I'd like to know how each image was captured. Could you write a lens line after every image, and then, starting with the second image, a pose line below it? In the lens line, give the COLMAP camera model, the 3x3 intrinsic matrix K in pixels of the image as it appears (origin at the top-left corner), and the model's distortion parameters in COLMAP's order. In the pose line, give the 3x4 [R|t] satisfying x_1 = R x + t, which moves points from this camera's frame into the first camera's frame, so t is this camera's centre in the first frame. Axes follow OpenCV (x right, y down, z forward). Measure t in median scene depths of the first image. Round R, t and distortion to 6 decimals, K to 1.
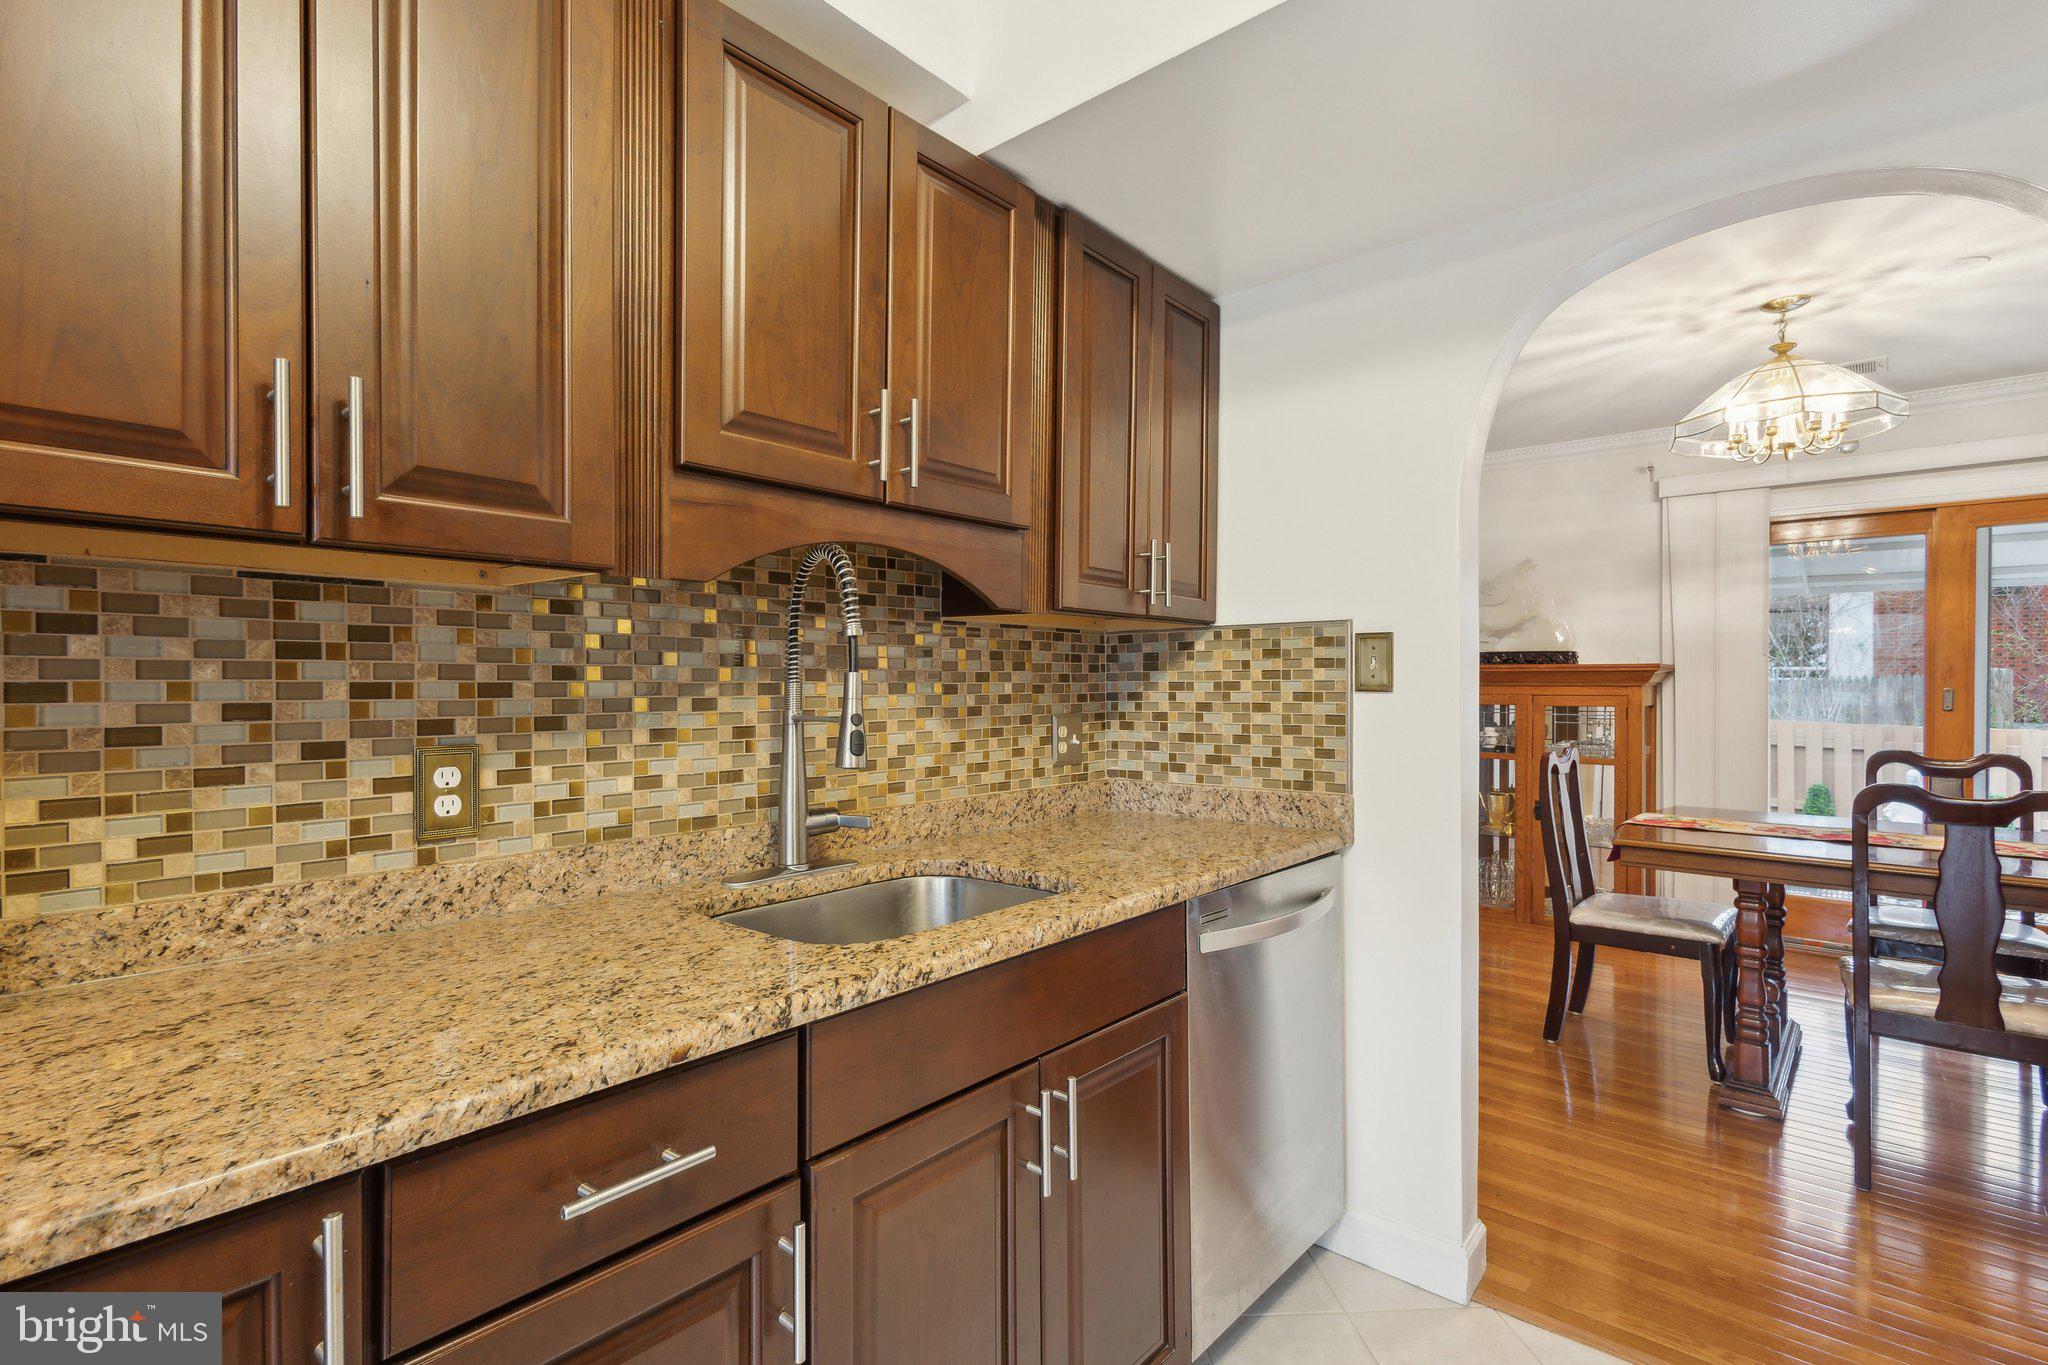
lens RADIAL K [[939.8, 0, 1024.8], [0, 939.8, 684.2], [0, 0, 1]] dist [0.004520, 0.000631]
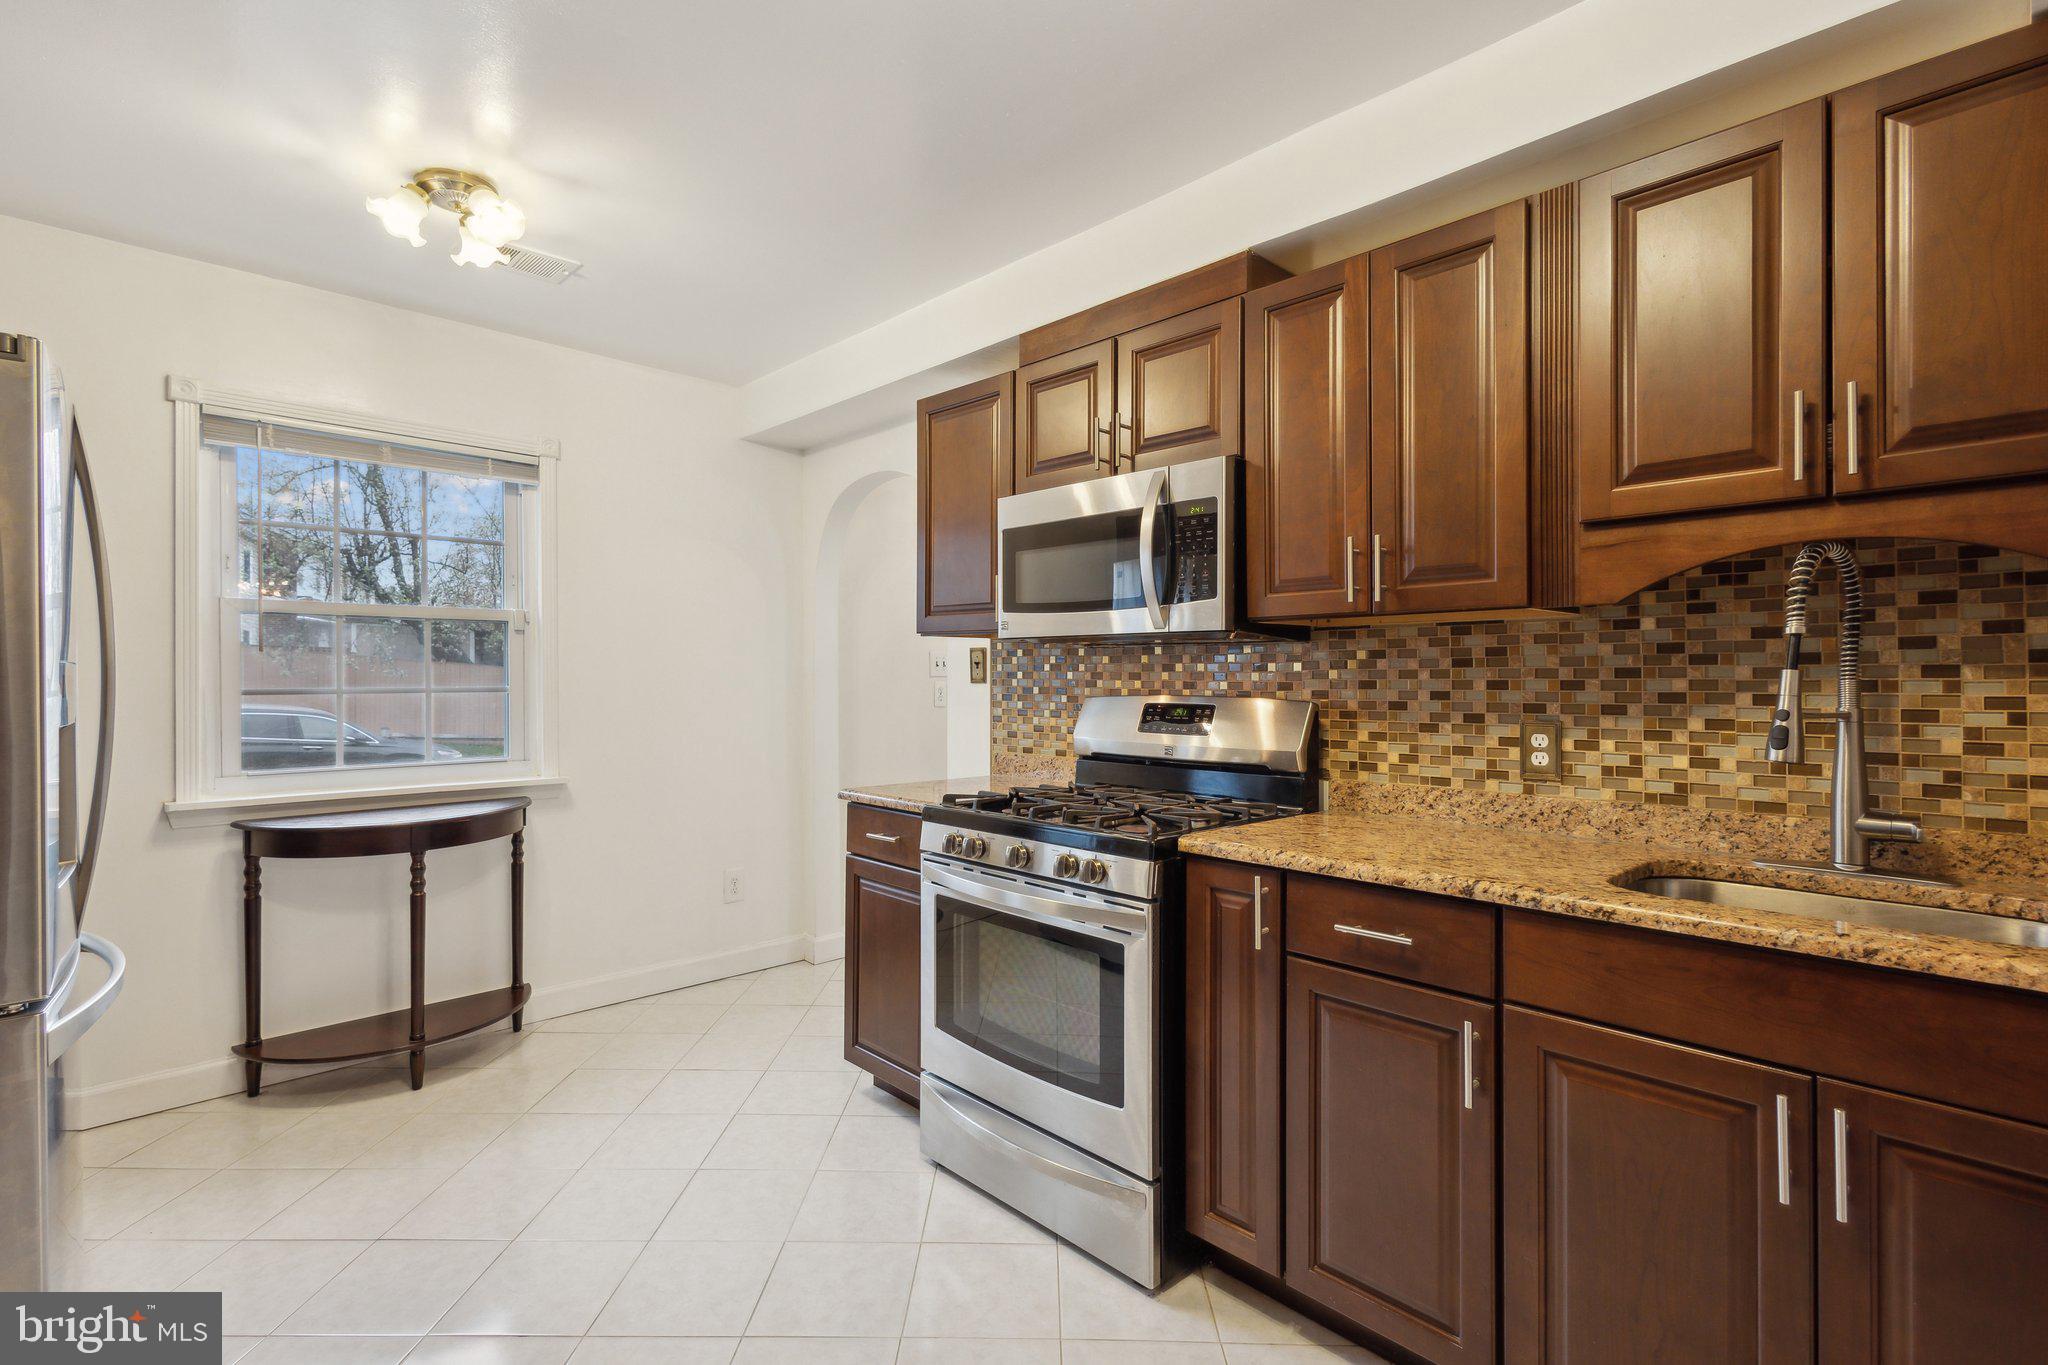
lens RADIAL K [[939.8, 0, 1020.3], [0, 939.8, 673.7], [0, 0, 1]] dist [0.004520, 0.000631]
pose [[-0.077293, -0.003168, -0.997003, 0.860761], [0.002588, 0.999991, -0.003378, -0.008166], [0.997005, -0.002842, -0.077284, 0.219902]]
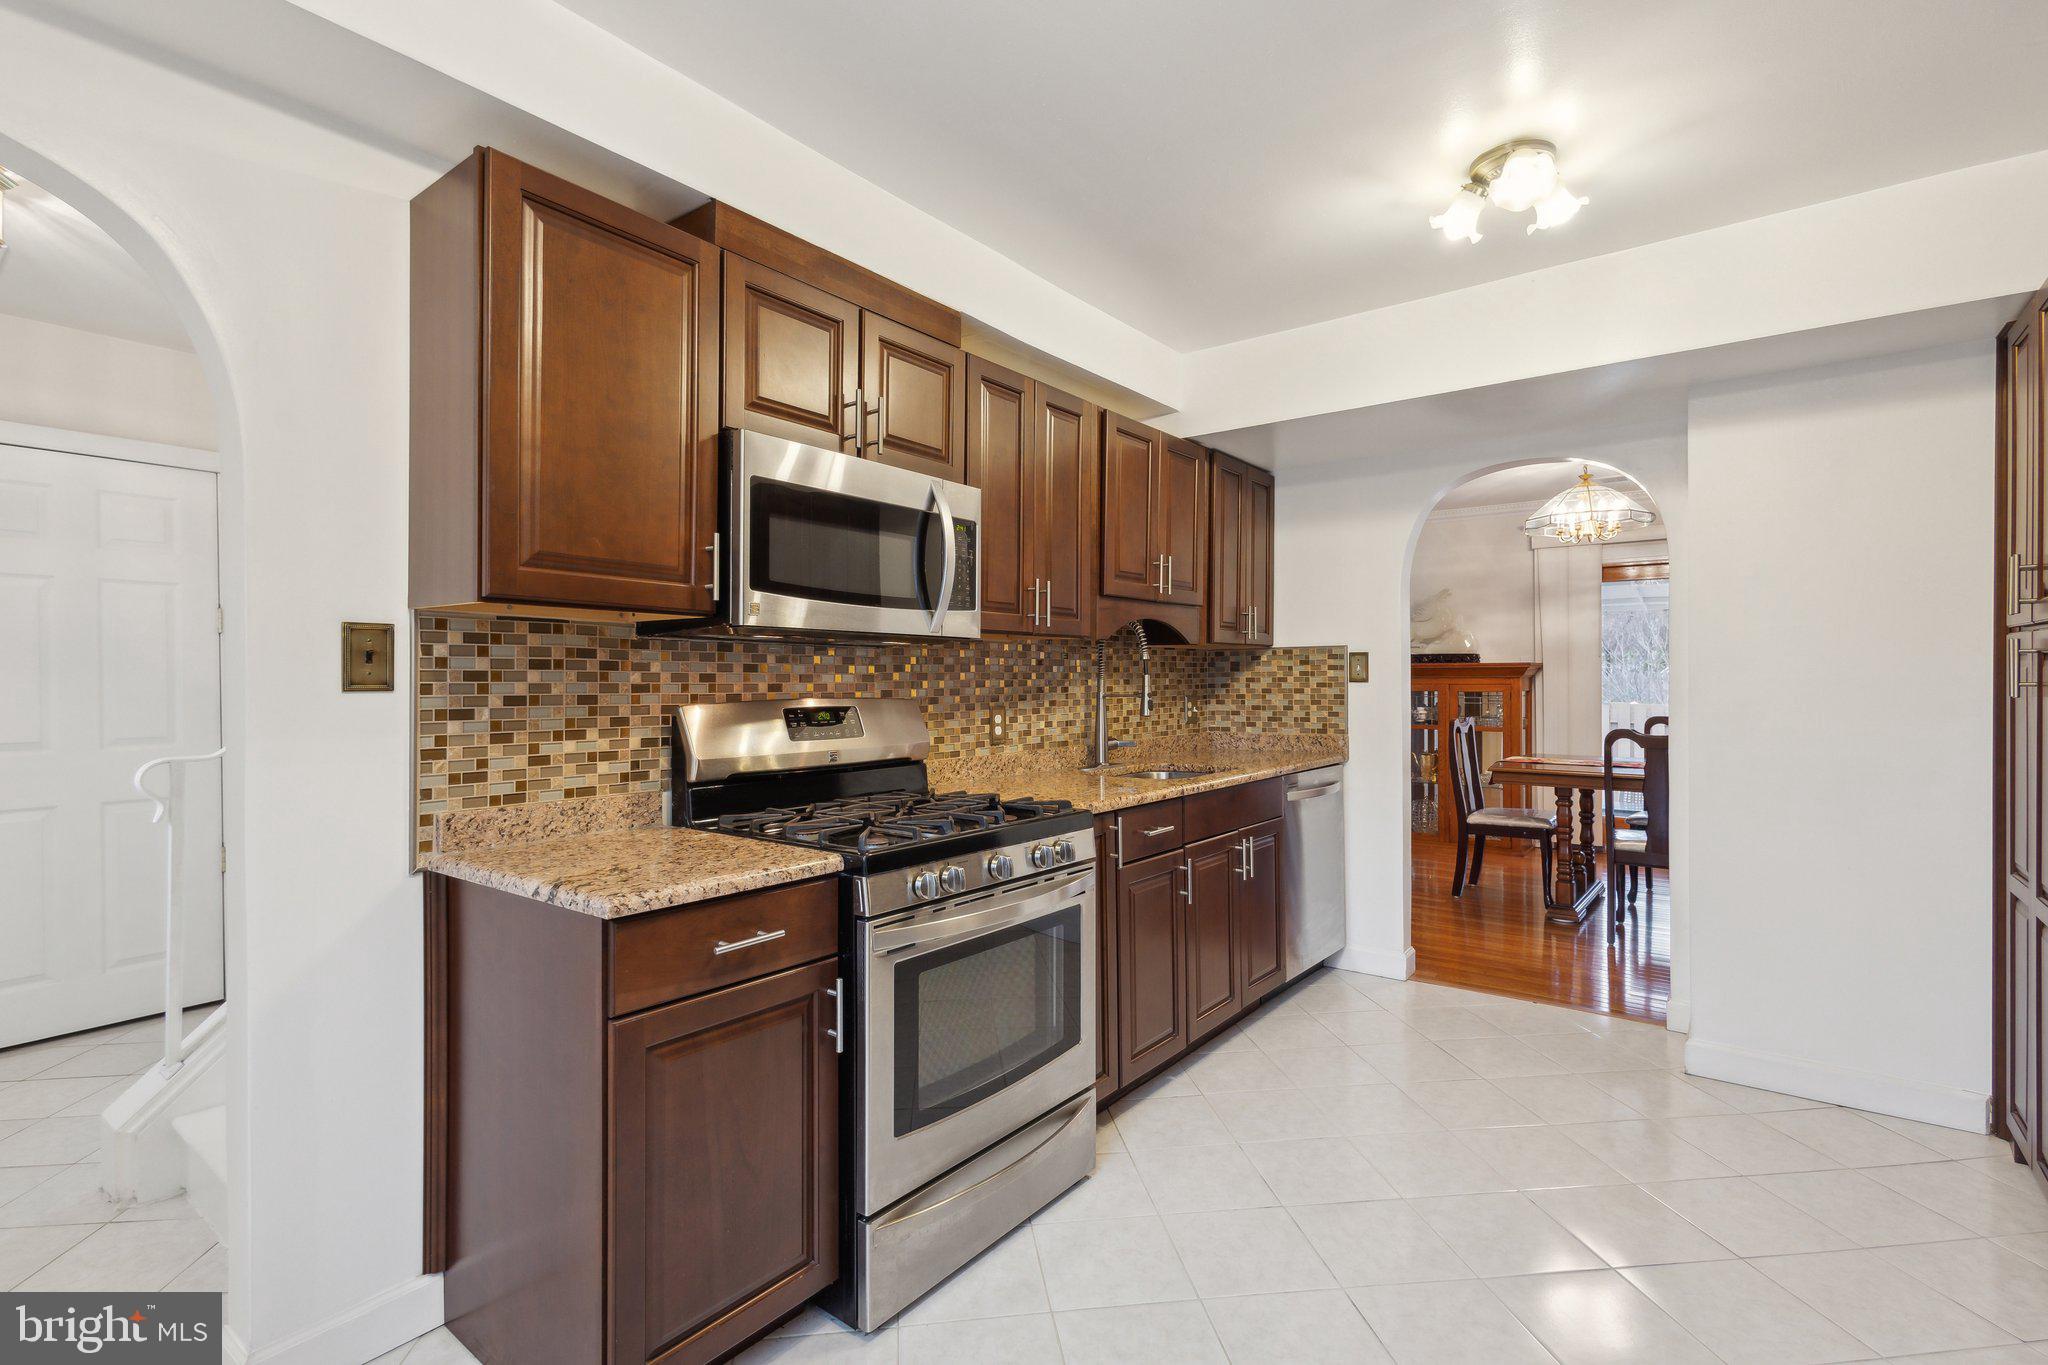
lens RADIAL K [[939.8, 0, 1022.5], [0, 939.8, 682.5], [0, 0, 1]] dist [0.004520, 0.000631]
pose [[0.998530, -0.008164, 0.053590, -0.577406], [0.008030, 0.999964, 0.002711, -0.002285], [-0.053610, -0.002276, 0.998559, -1.227102]]
